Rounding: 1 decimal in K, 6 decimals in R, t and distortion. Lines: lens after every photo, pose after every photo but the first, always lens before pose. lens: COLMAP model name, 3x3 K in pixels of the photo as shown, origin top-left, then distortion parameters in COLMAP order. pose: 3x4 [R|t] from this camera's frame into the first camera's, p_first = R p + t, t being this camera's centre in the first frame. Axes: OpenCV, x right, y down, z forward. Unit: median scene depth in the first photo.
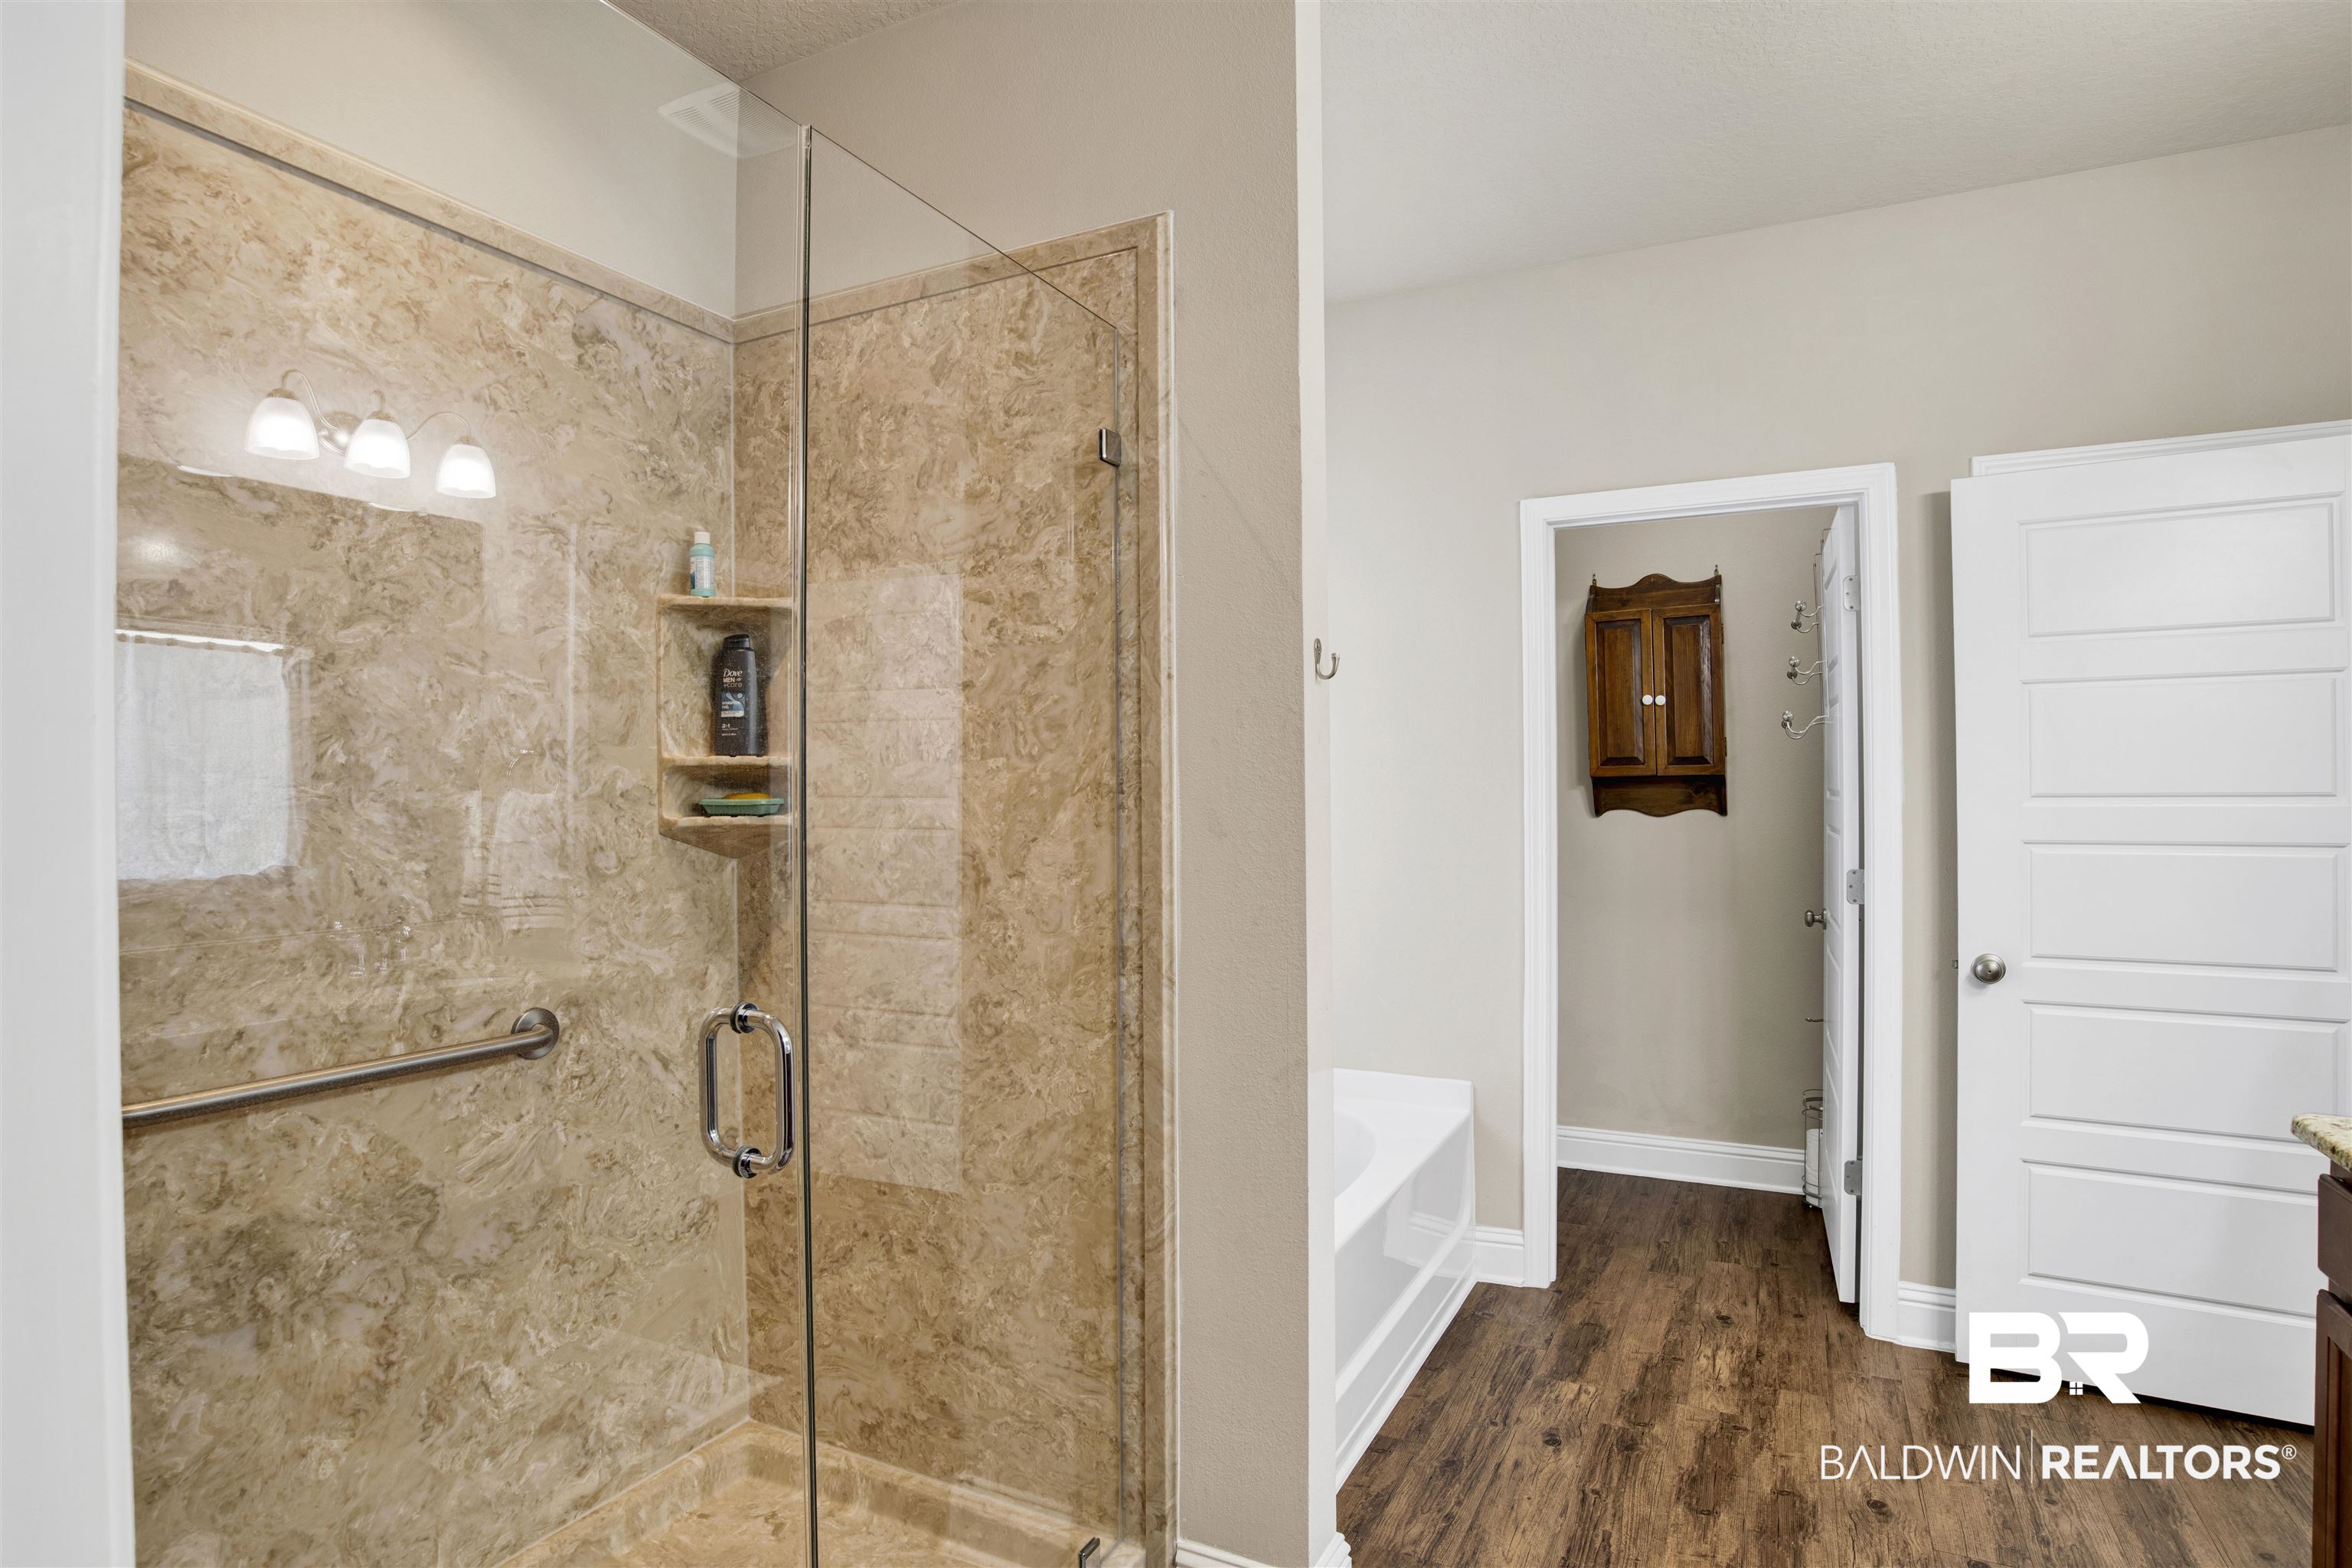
lens RADIAL K [[1240.0, 0, 1173.3], [0, 1240.0, 789.9], [0, 0, 1]] dist [-0.056037, 0.015293]
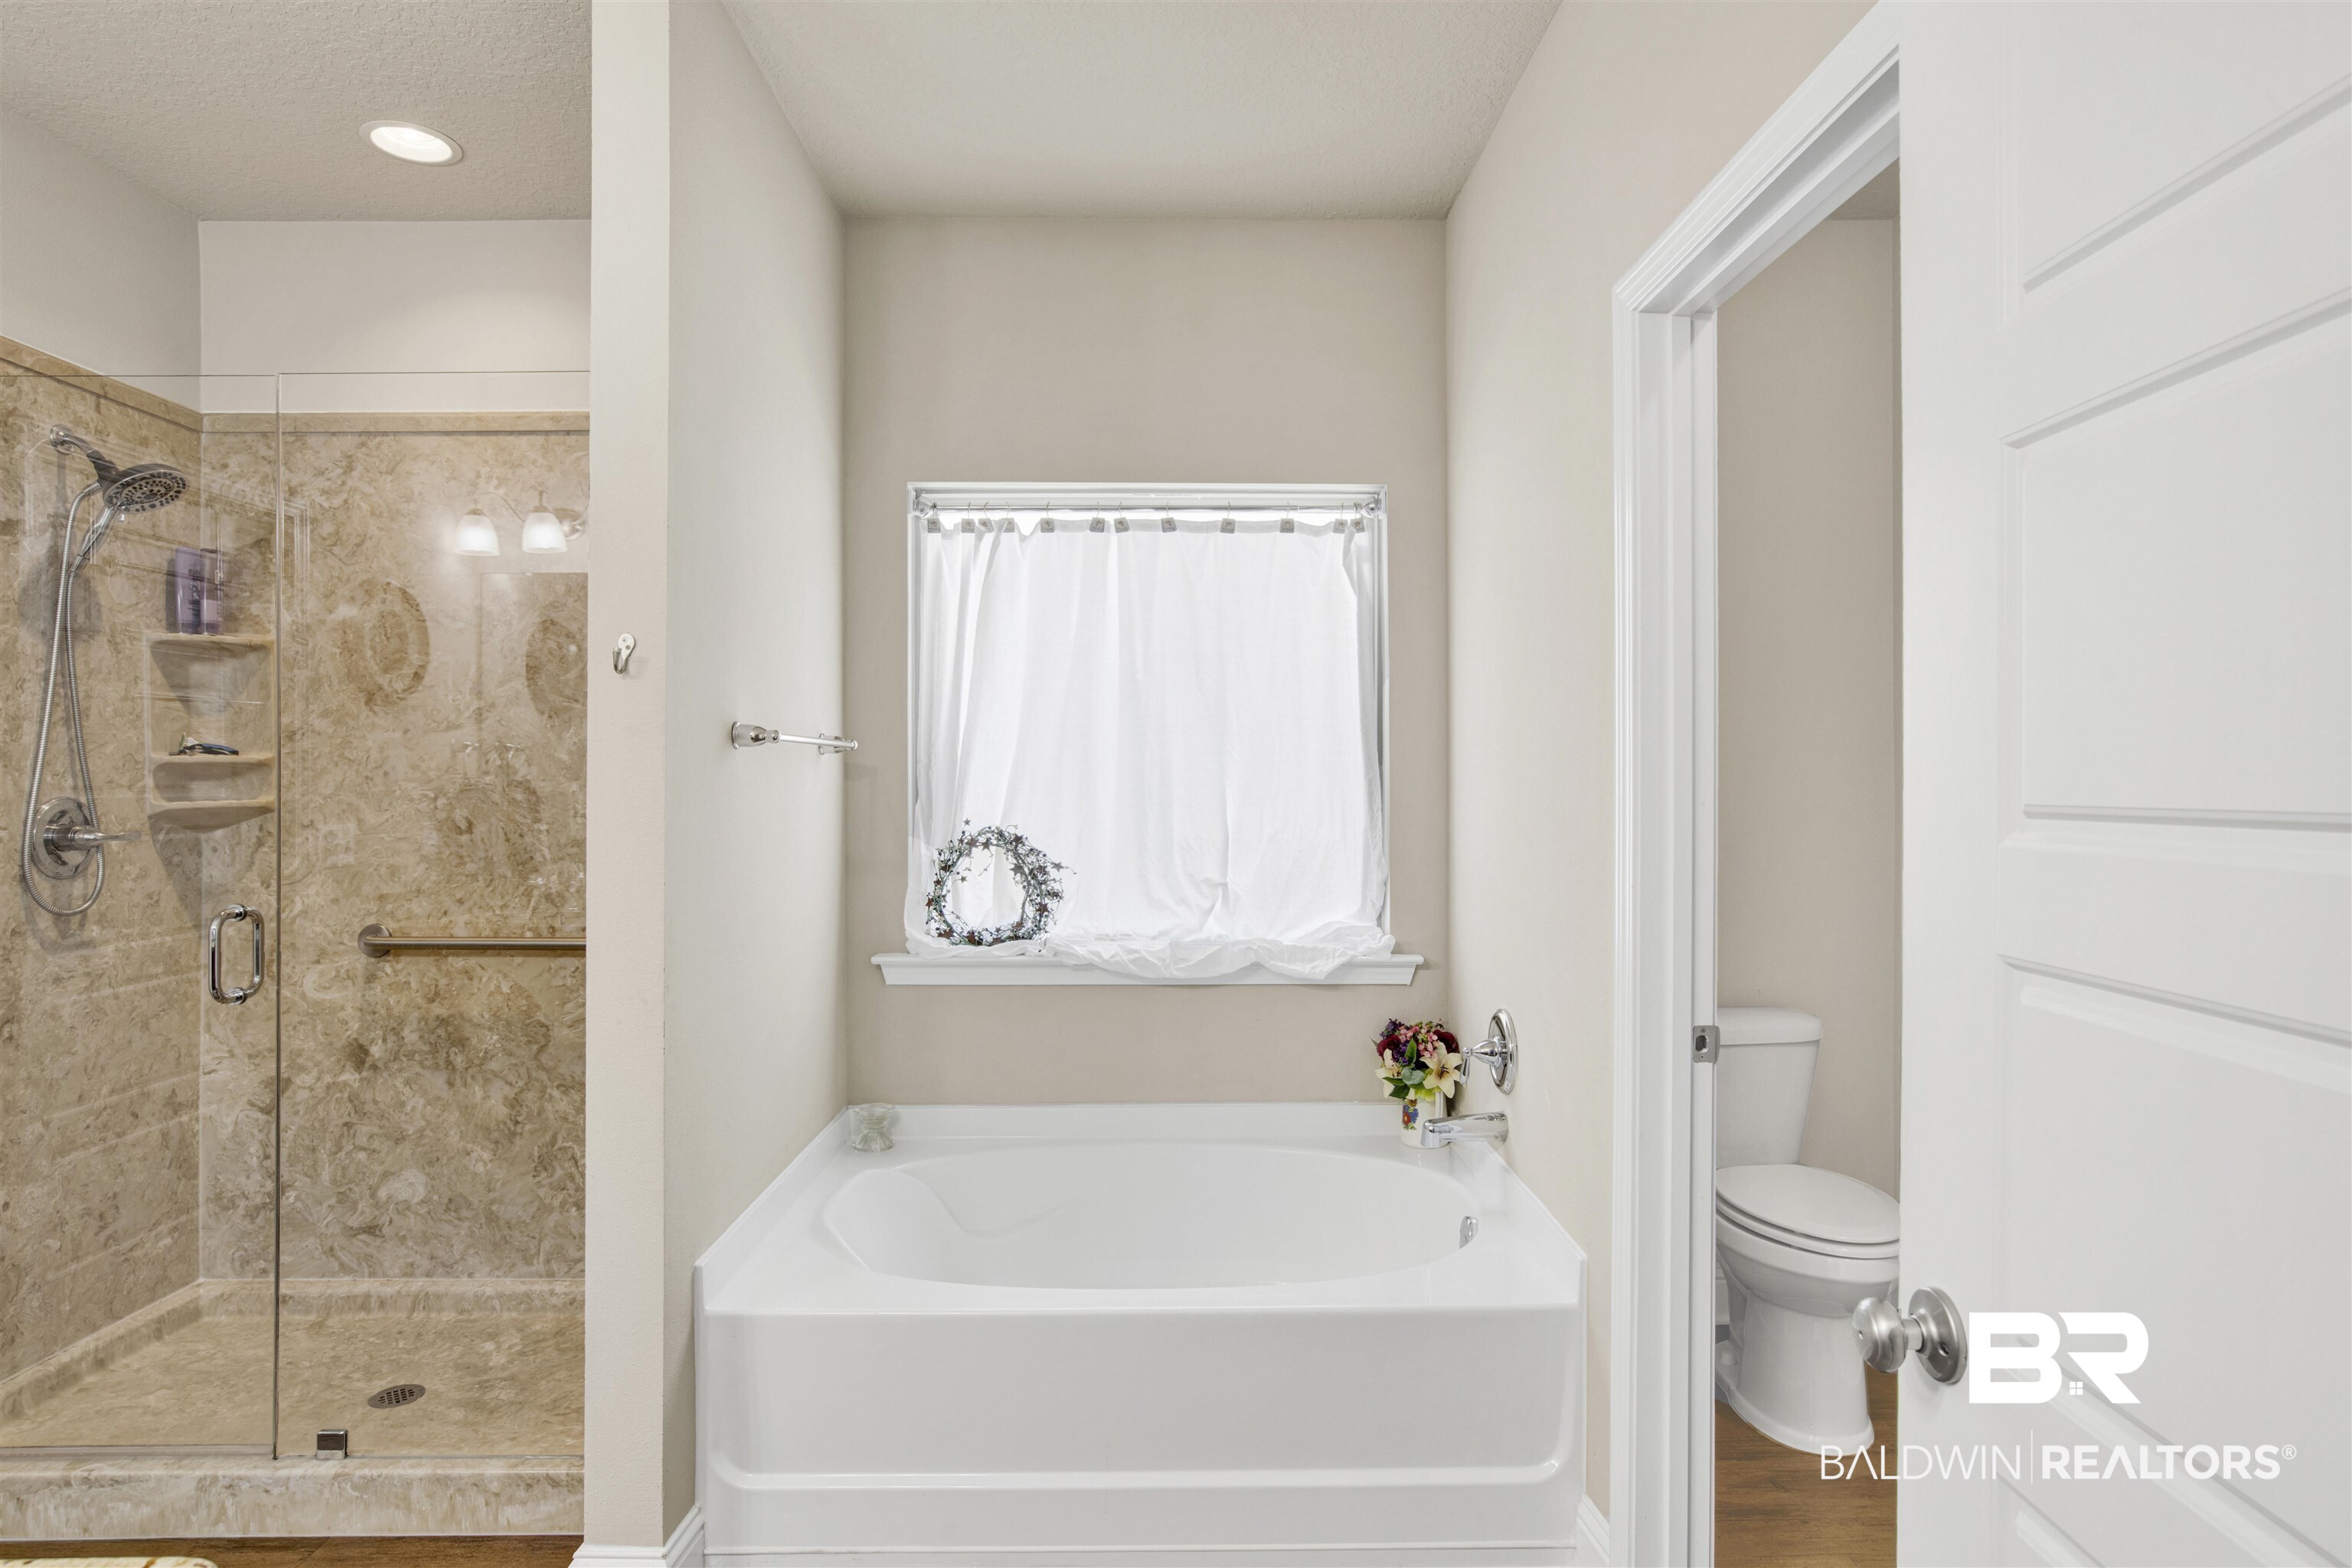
lens RADIAL K [[1290.1, 0, 1175.0], [0, 1290.1, 776.1], [0, 0, 1]] dist [-0.019300, -0.001133]
pose [[0.447879, 0.000341, -0.894094, 1.387810], [0.001578, 0.999998, 0.001172, -0.006811], [0.894093, -0.001935, 0.447877, 1.041211]]
